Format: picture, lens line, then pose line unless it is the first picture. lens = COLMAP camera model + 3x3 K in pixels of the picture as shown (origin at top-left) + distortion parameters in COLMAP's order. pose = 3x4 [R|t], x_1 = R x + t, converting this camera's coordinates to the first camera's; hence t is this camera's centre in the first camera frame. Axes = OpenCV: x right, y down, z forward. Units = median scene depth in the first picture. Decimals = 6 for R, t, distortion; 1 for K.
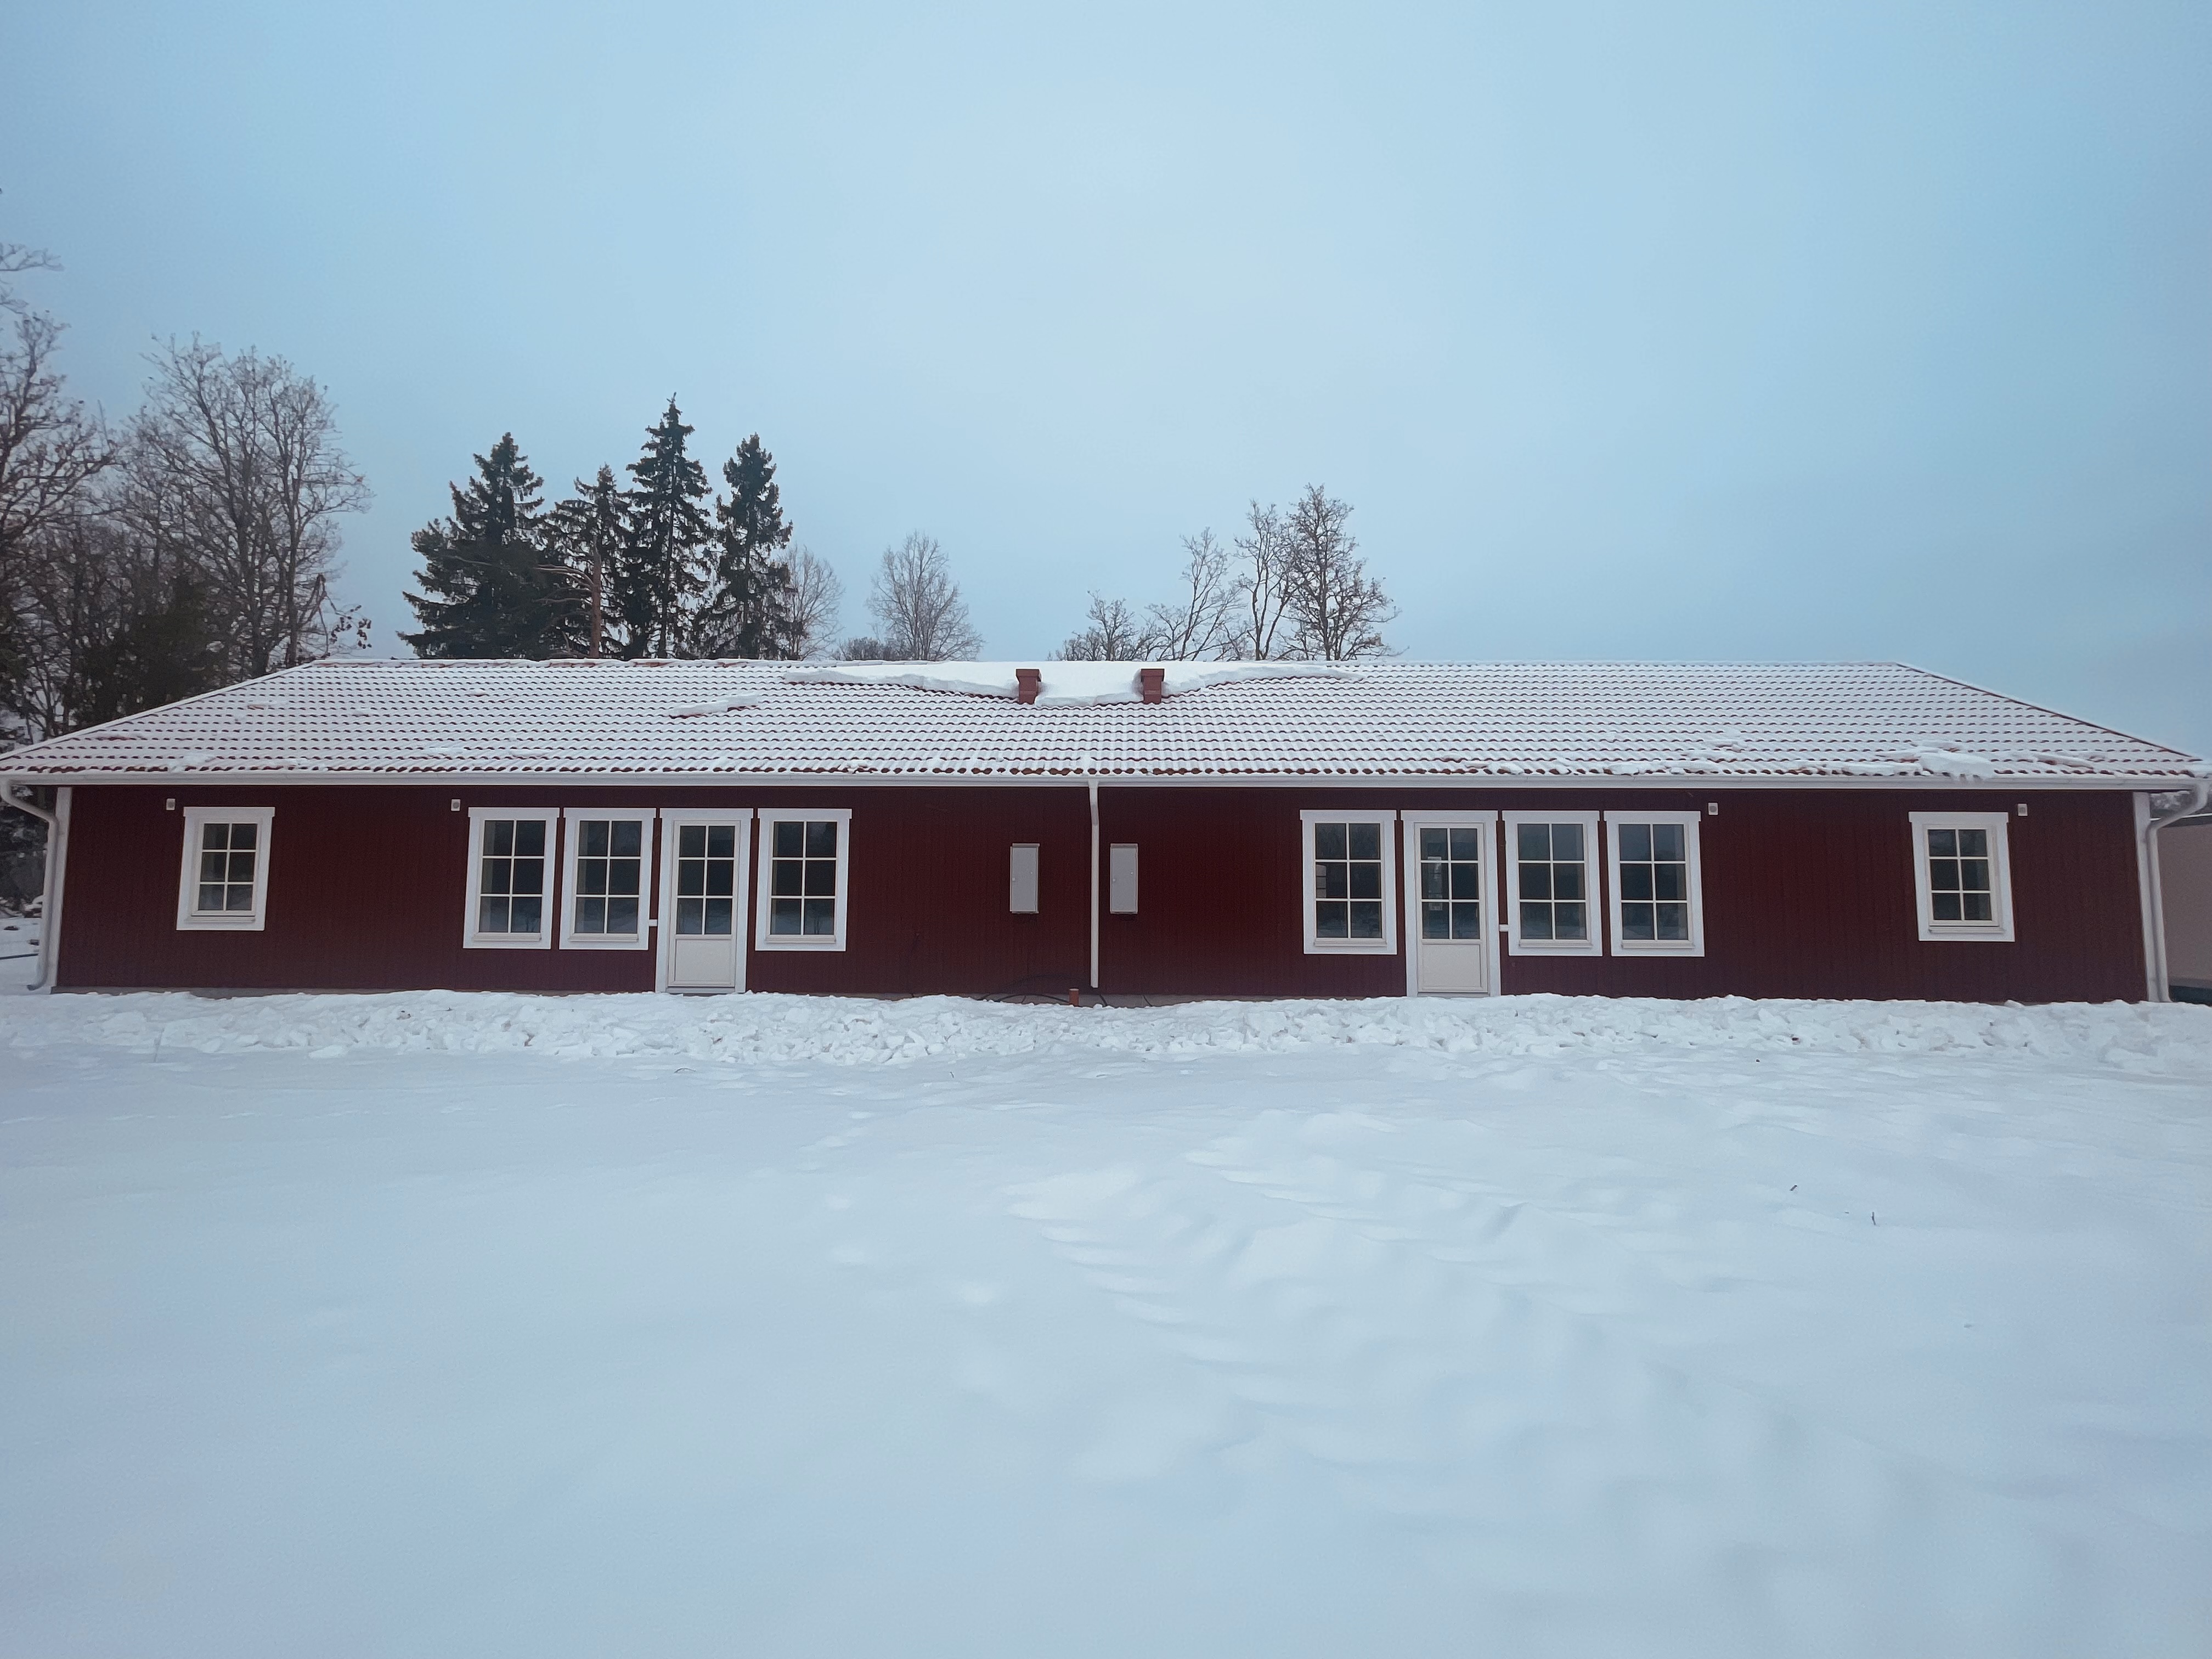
lens RADIAL K [[985.8, 0, 1106.0], [0, 985.8, 829.5], [0, 0, 1]] dist [-0.012225, -0.000029]
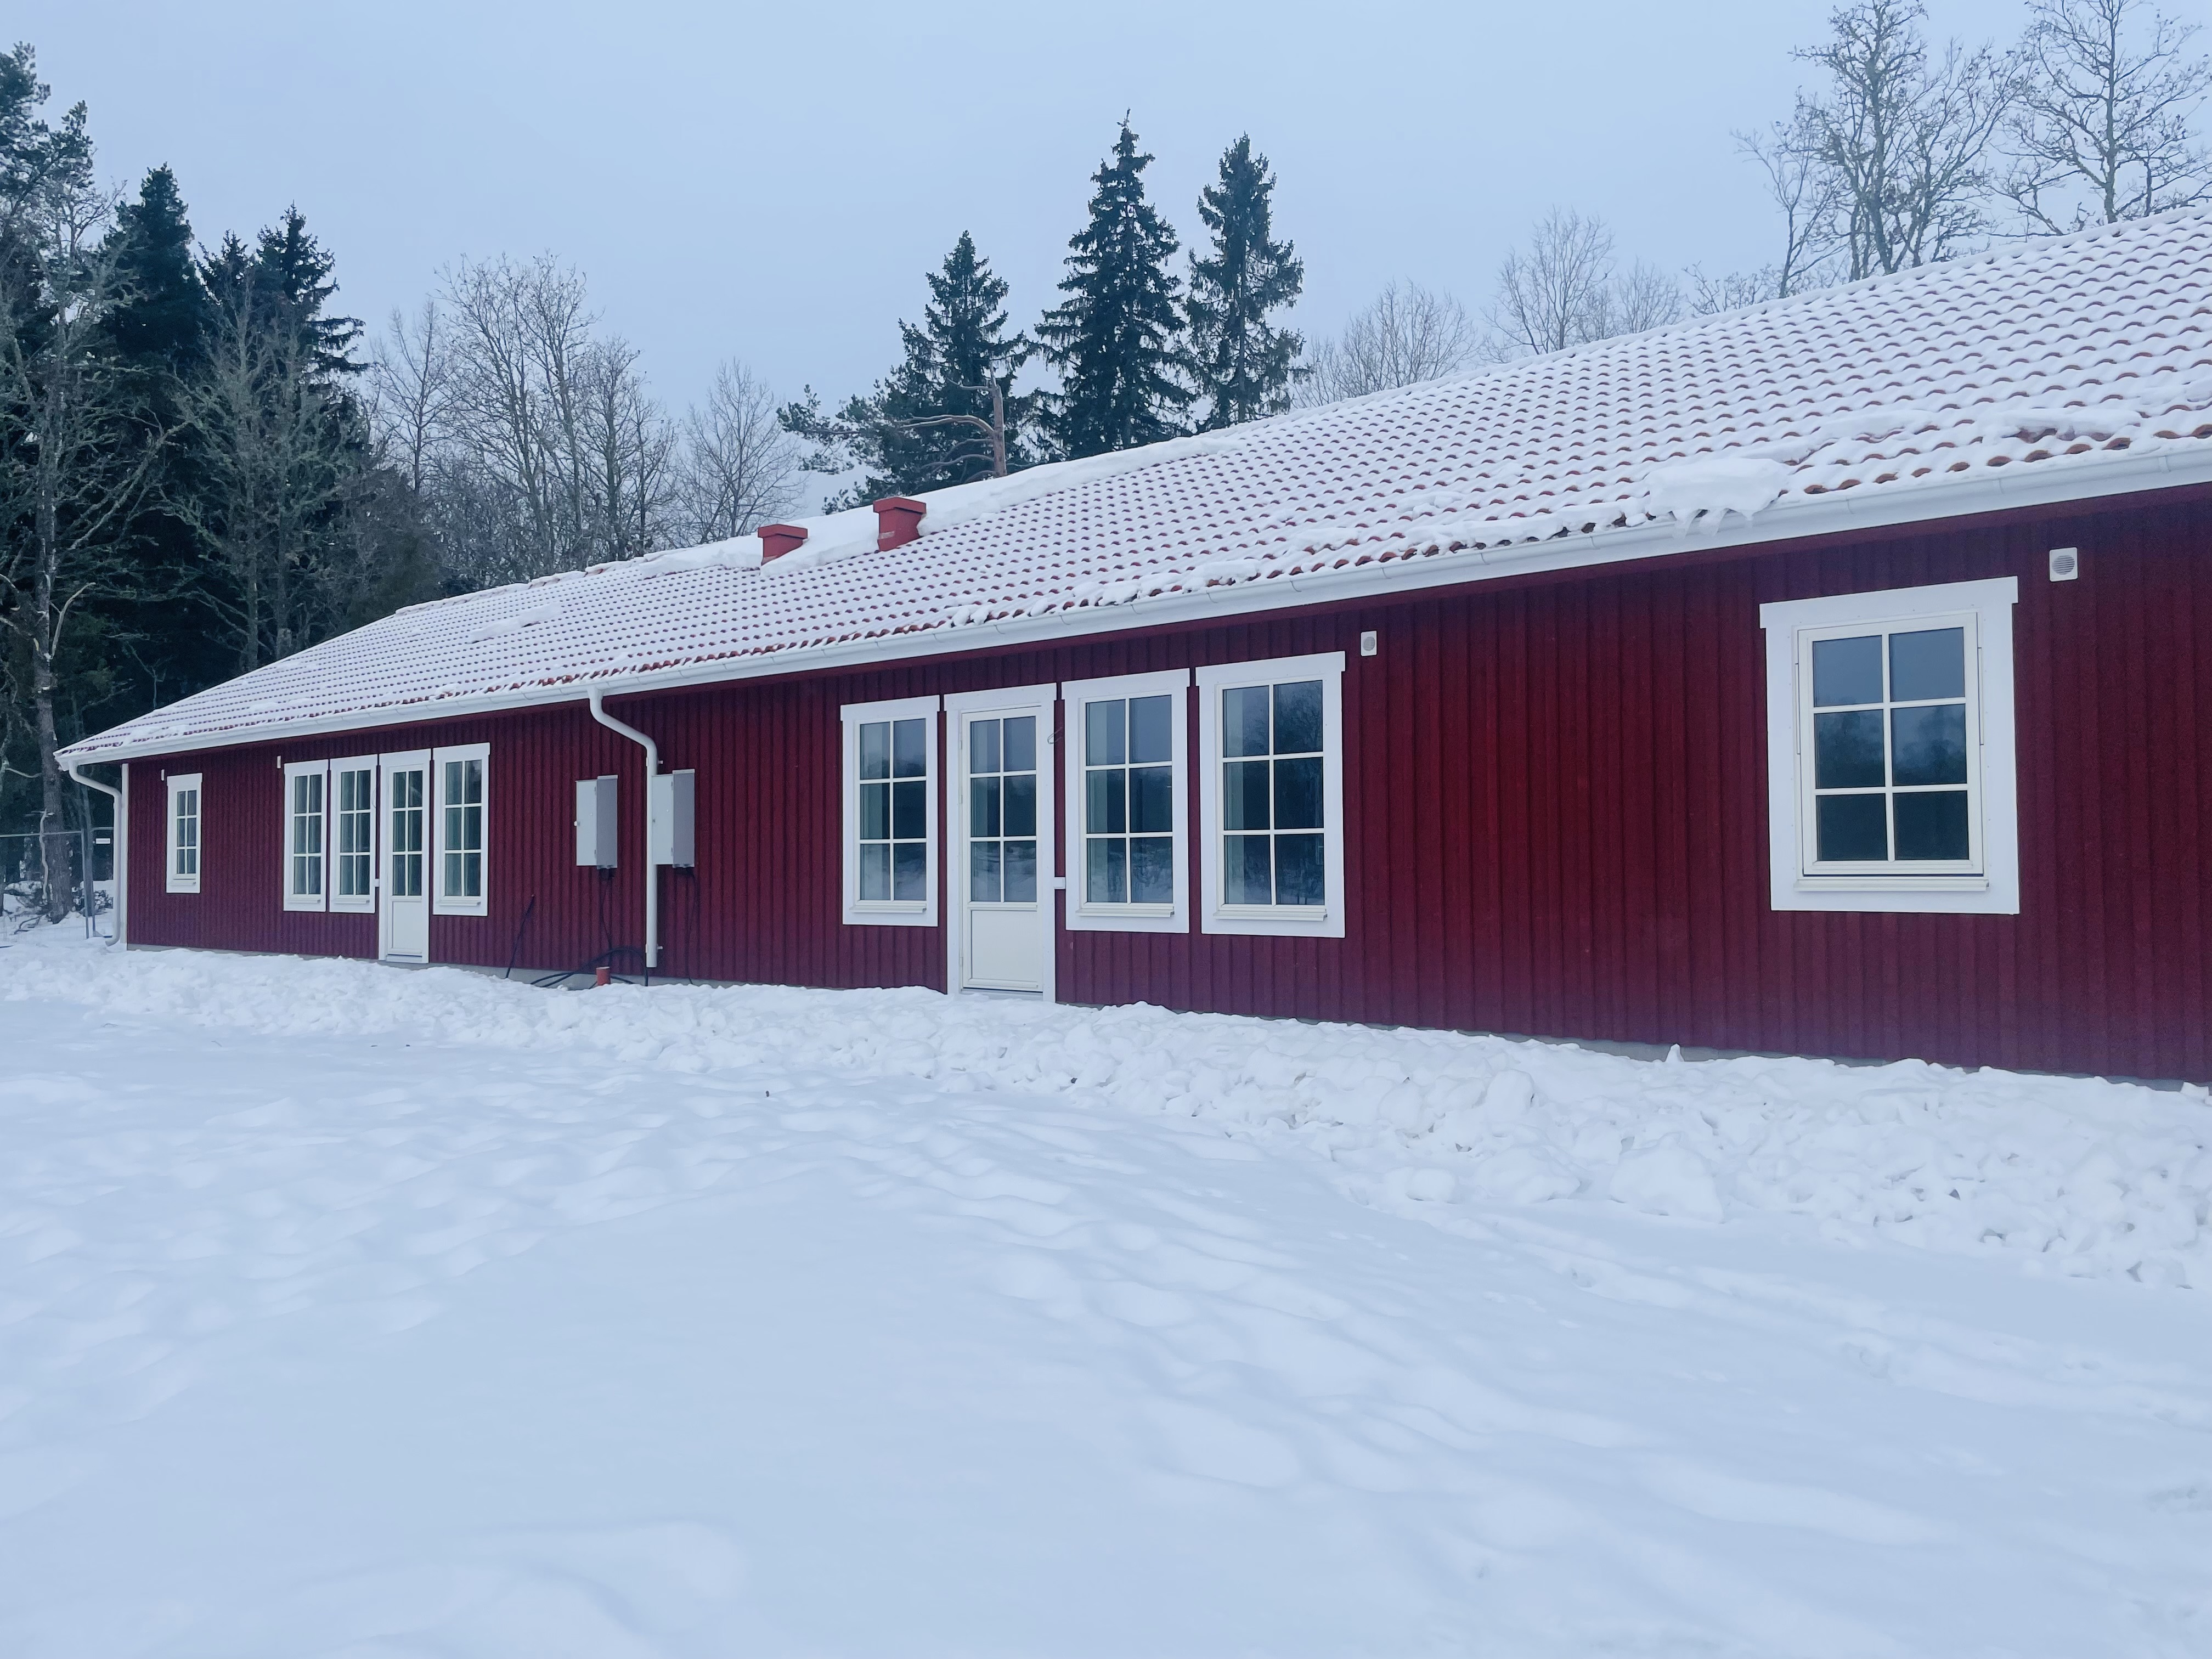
lens RADIAL K [[1659.0, 0, 1109.2], [0, 1659.0, 846.3], [0, 0, 1]] dist [0.078714, -0.102072]
pose [[0.763812, -0.018428, -0.645176, 1.059865], [0.061034, 0.997175, 0.043776, 0.036584], [0.642547, -0.072814, 0.762779, 0.261786]]
